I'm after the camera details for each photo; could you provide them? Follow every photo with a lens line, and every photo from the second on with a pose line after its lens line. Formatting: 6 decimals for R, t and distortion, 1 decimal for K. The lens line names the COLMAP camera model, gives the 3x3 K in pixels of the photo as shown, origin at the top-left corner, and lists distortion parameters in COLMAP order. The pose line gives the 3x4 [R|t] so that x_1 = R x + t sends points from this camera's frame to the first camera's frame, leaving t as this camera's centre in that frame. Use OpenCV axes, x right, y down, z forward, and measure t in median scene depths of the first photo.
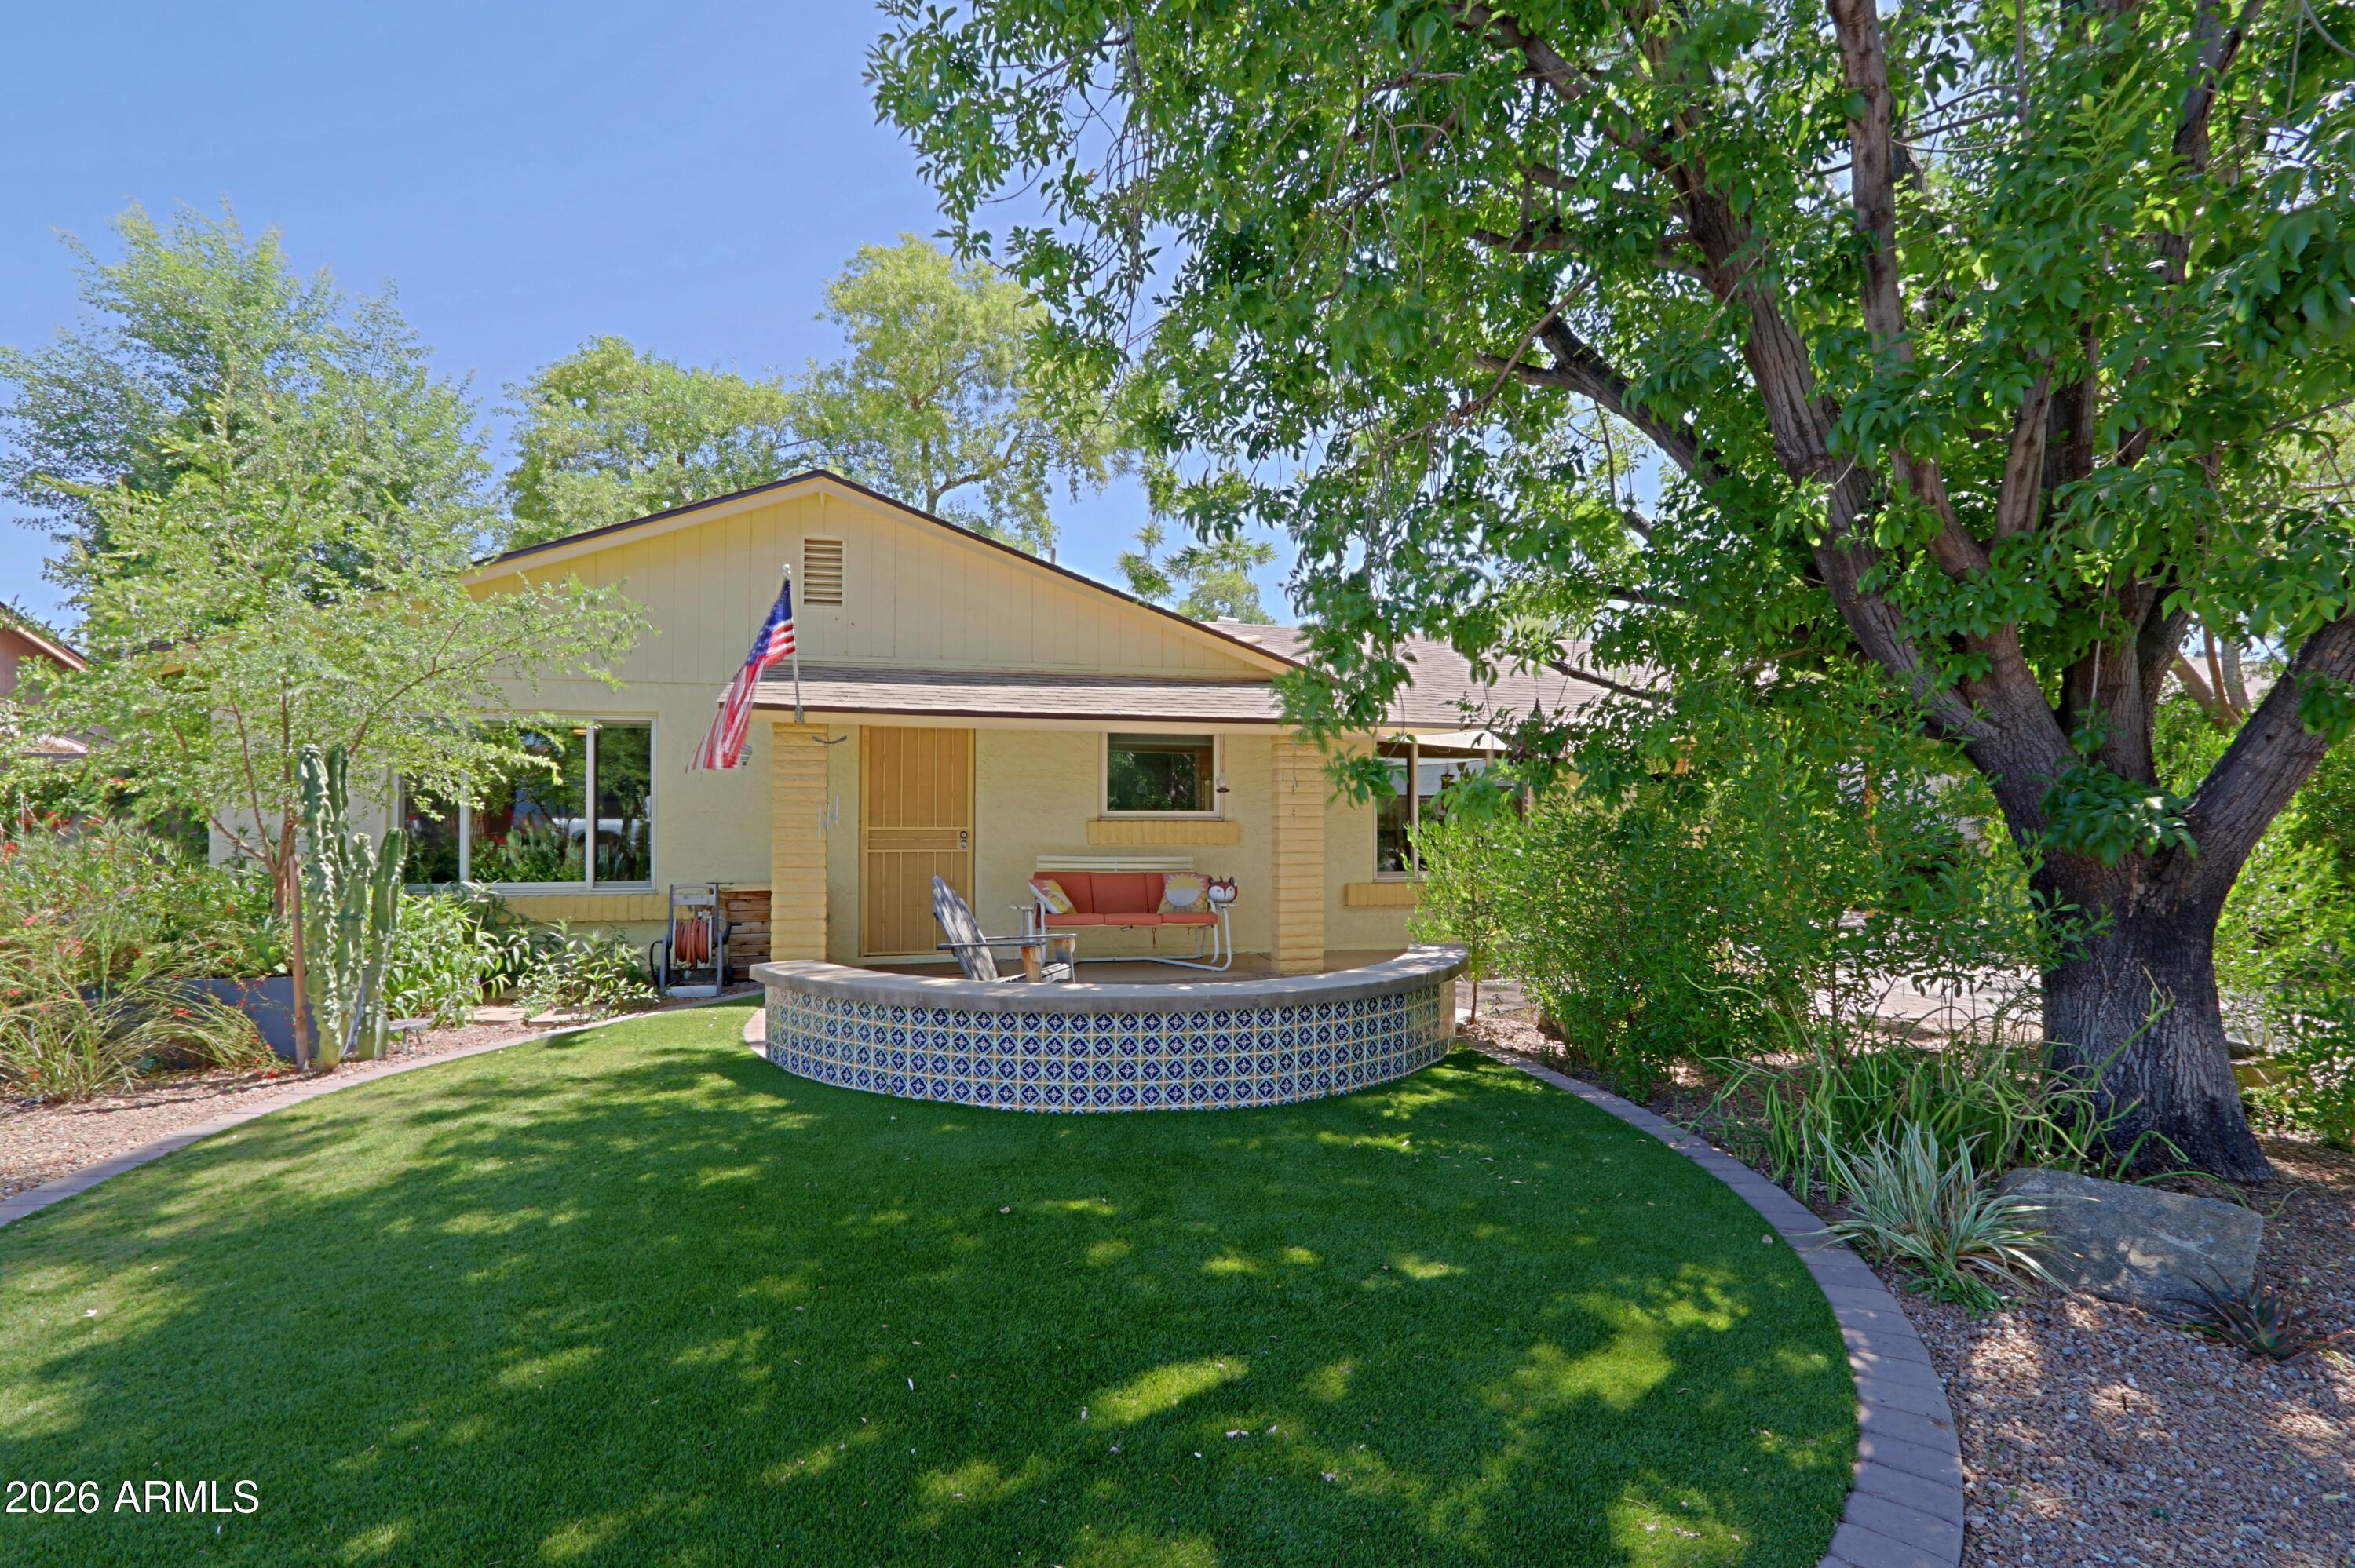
lens RADIAL K [[1098.3, 0, 1168.6], [0, 1098.3, 795.4], [0, 0, 1]] dist [-0.001241, -0.000340]
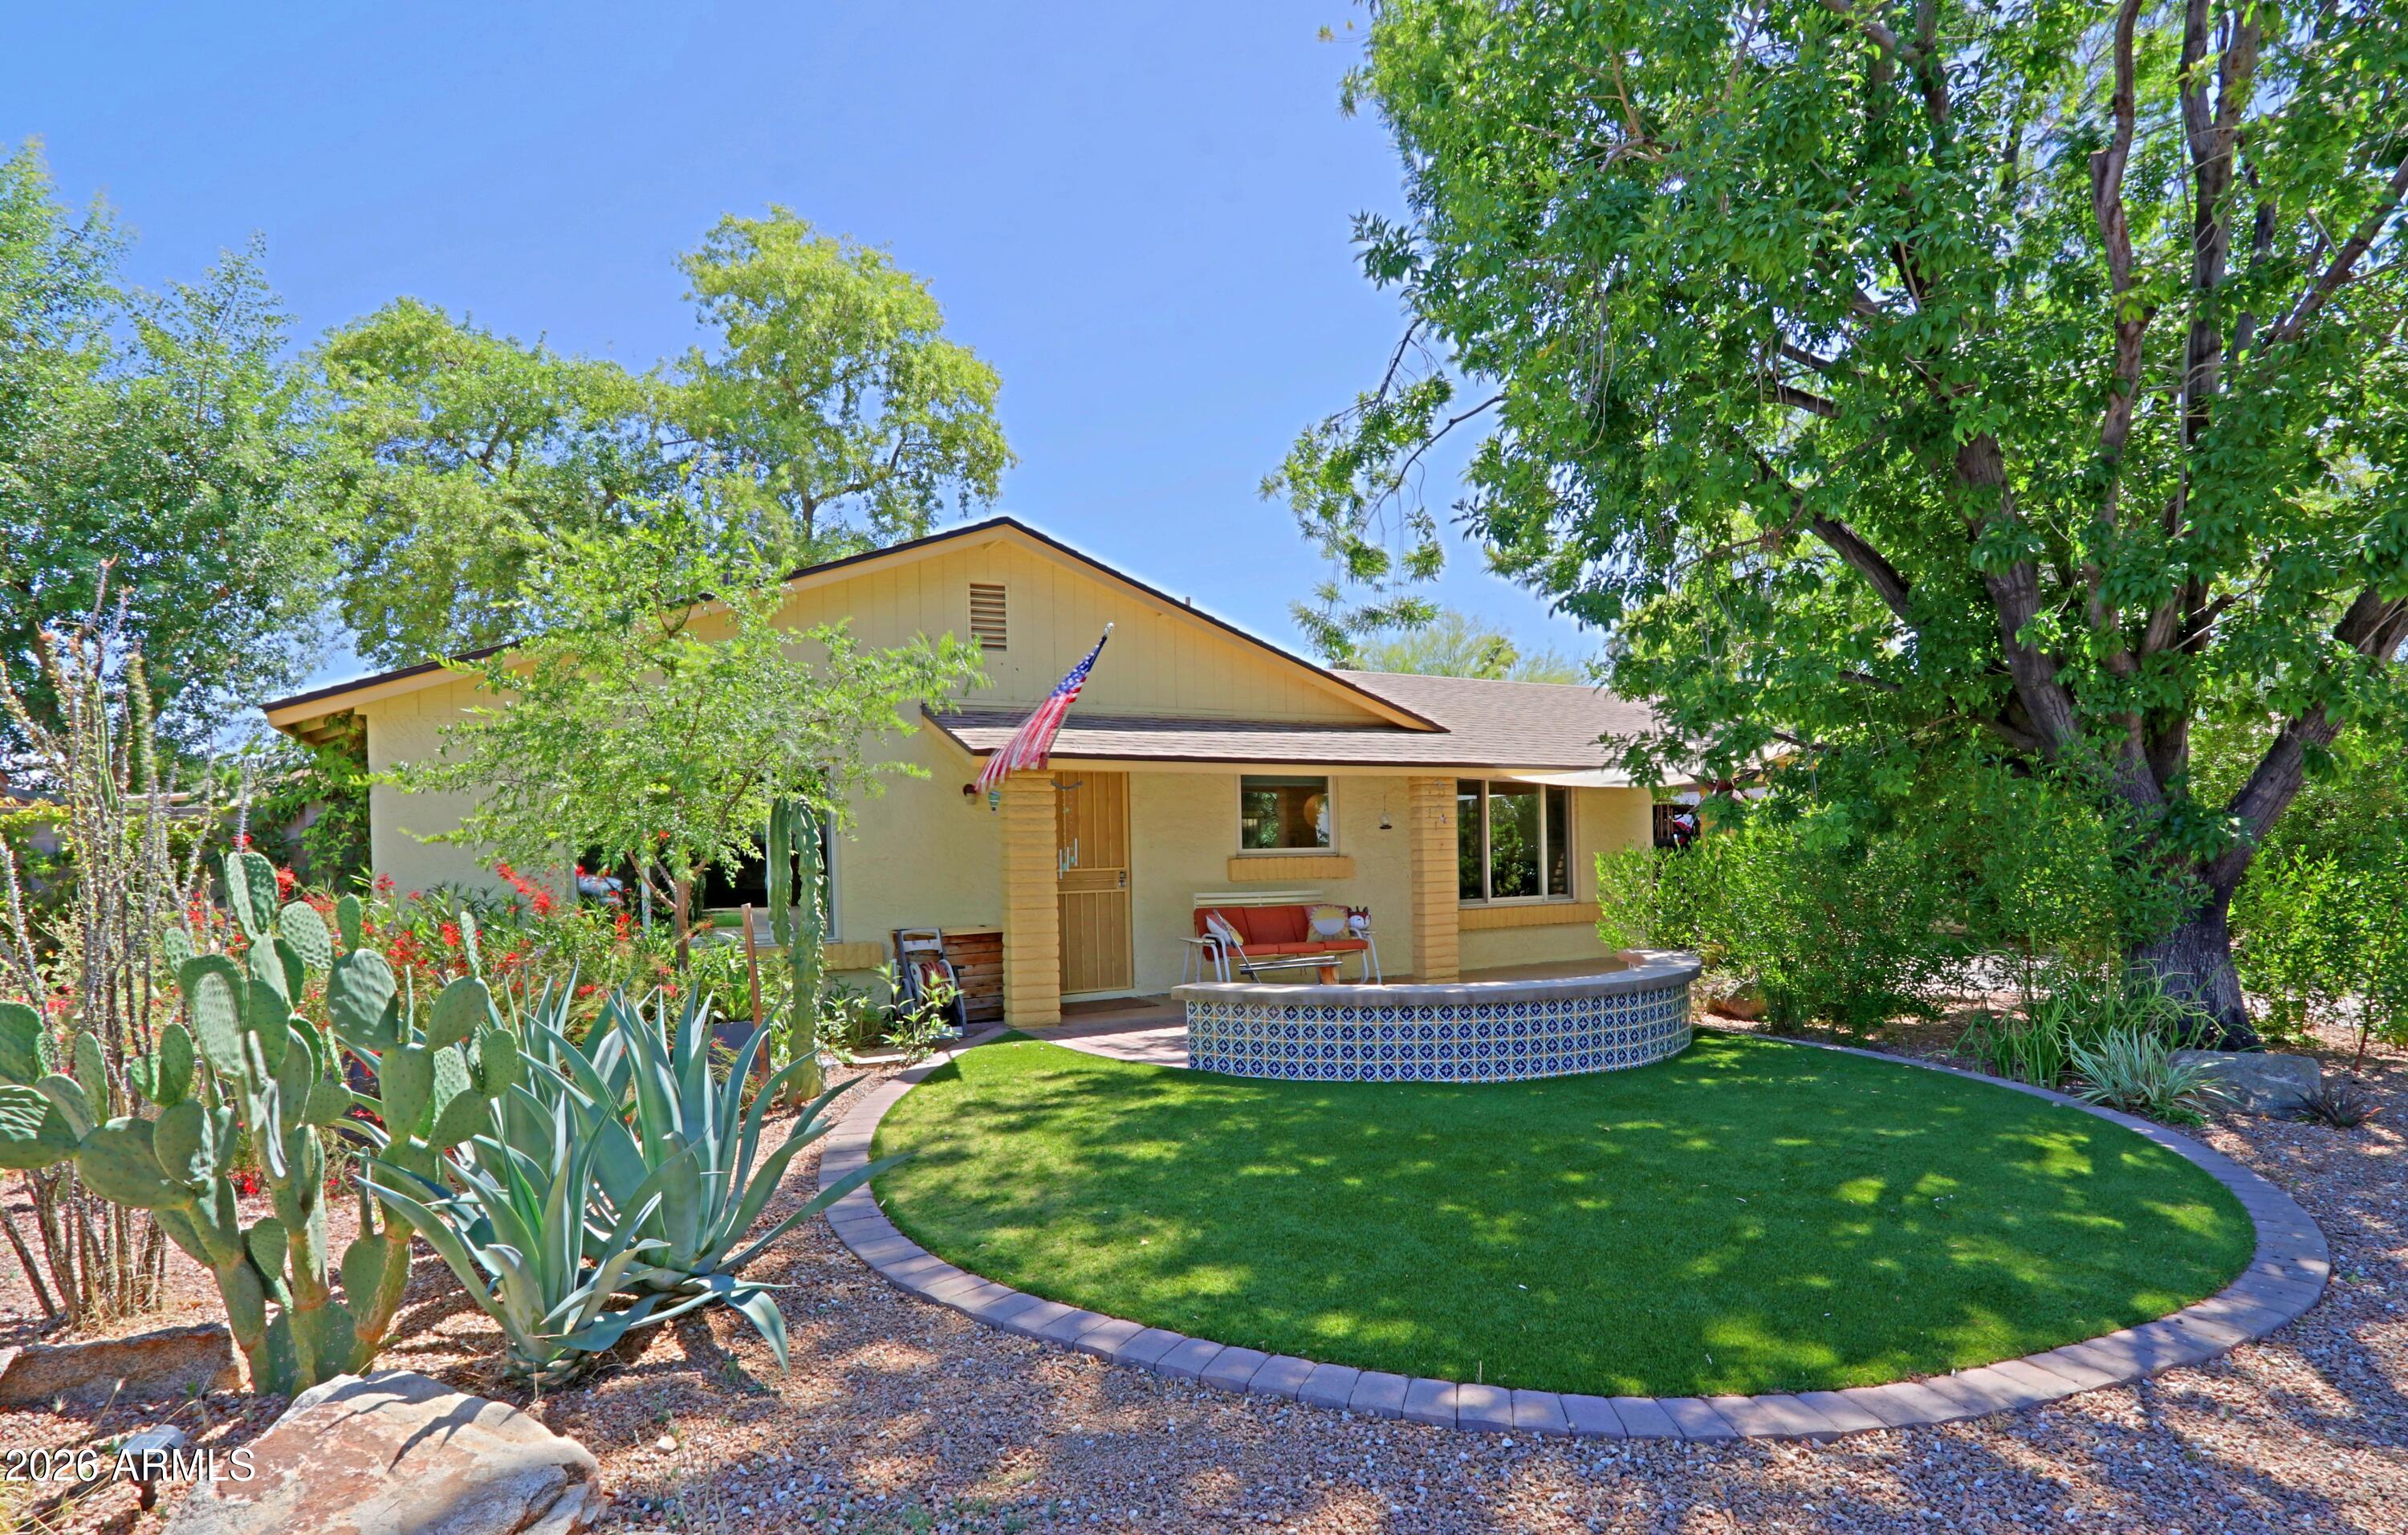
lens RADIAL K [[1254.4, 0, 1204.4], [0, 1254.4, 845.4], [0, 0, 1]] dist [-0.001167, 0.000129]
pose [[0.966135, -0.024268, 0.256894, -0.422278], [0.022524, 0.999699, 0.009731, -0.001690], [-0.257053, -0.003615, 0.966391, -0.157356]]
